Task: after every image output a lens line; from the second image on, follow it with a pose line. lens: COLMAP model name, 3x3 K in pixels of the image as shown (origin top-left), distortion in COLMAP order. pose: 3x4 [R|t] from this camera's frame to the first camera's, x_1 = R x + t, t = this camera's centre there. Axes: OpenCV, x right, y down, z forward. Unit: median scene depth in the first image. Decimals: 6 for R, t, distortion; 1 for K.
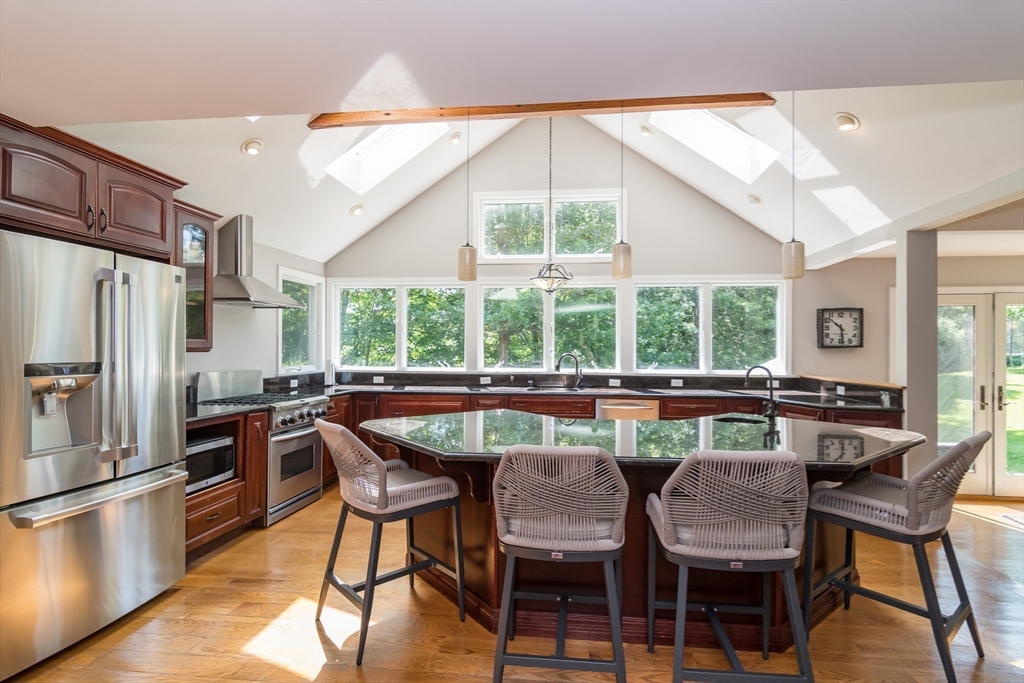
lens RADIAL K [[500.7, 0, 534.6], [0, 500.7, 347.3], [0, 0, 1]] dist [0.003423, 0.000714]
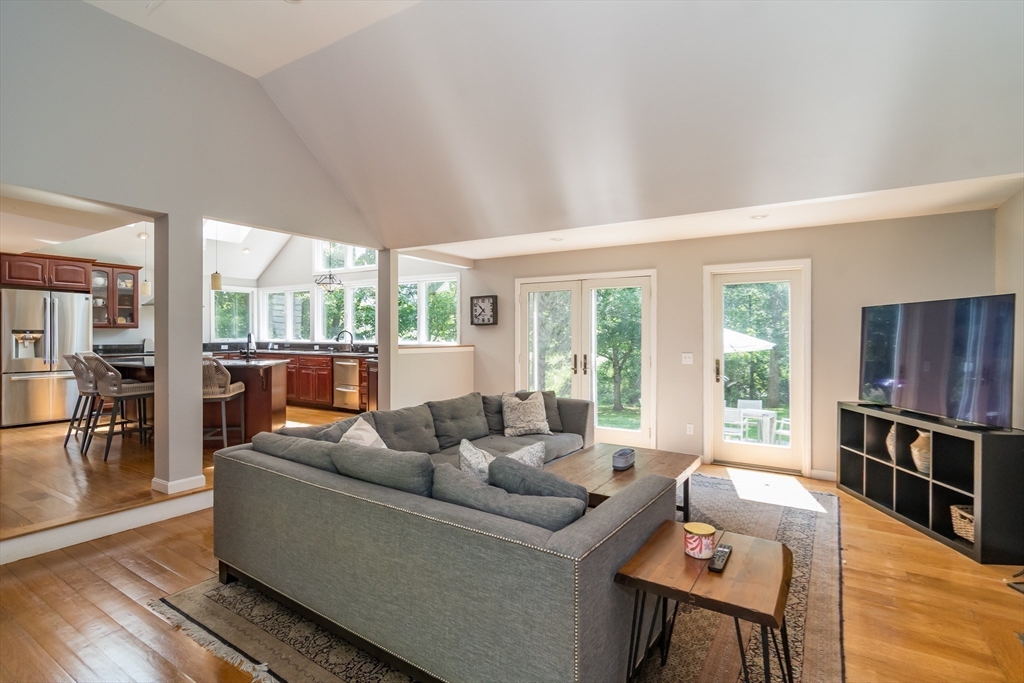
lens RADIAL K [[500.7, 0, 513.8], [0, 500.7, 338.8], [0, 0, 1]] dist [0.003423, 0.000714]
pose [[0.894129, 0.002618, -0.447801, 1.287342], [0.001369, 0.999962, 0.008580, 0.026723], [0.447807, -0.008285, 0.894092, -0.171082]]
